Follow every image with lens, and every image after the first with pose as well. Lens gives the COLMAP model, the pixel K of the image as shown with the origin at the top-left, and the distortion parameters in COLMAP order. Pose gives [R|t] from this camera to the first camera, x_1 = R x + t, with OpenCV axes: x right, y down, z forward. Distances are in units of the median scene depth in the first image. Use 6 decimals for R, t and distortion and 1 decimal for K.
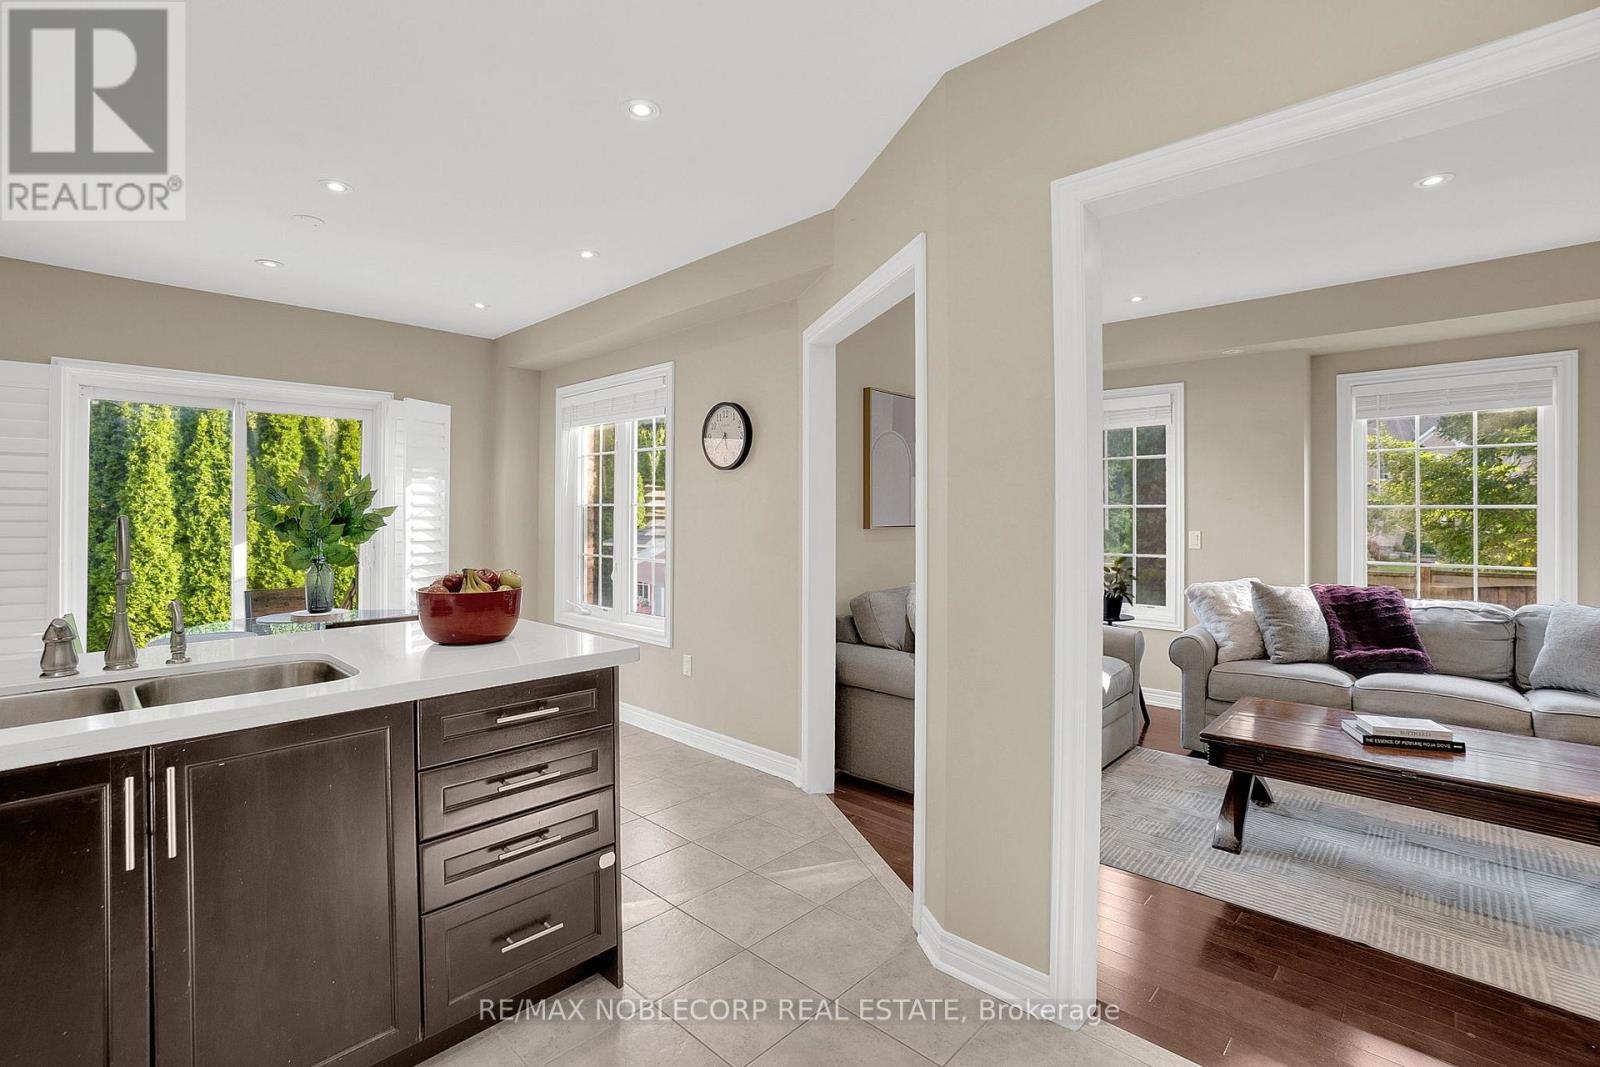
lens RADIAL K [[738.2, 0, 782.2], [0, 738.2, 512.0], [0, 0, 1]] dist [-0.062892, 0.025600]
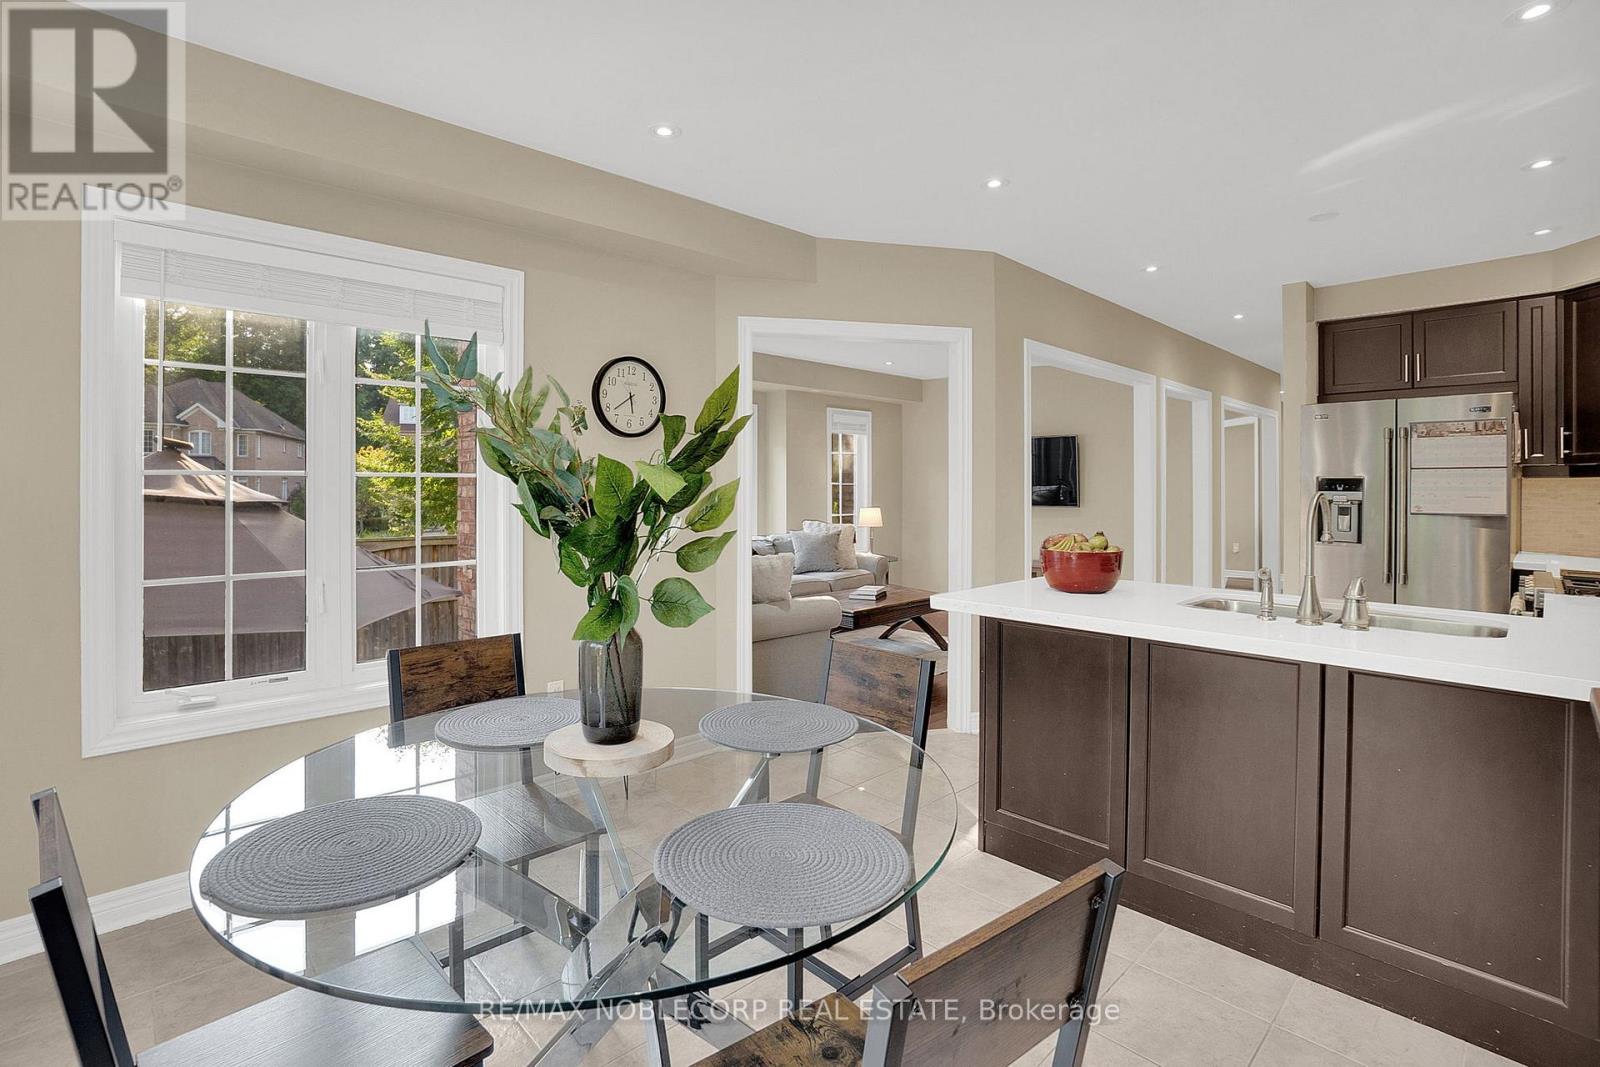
lens RADIAL K [[738.2, 0, 782.2], [0, 738.2, 512.0], [0, 0, 1]] dist [-0.062892, 0.025600]
pose [[0.063093, -0.031746, 0.997503, -0.364503], [-0.000013, 0.999494, 0.031810, 0.000775], [-0.998008, -0.002020, 0.063061, 0.311723]]
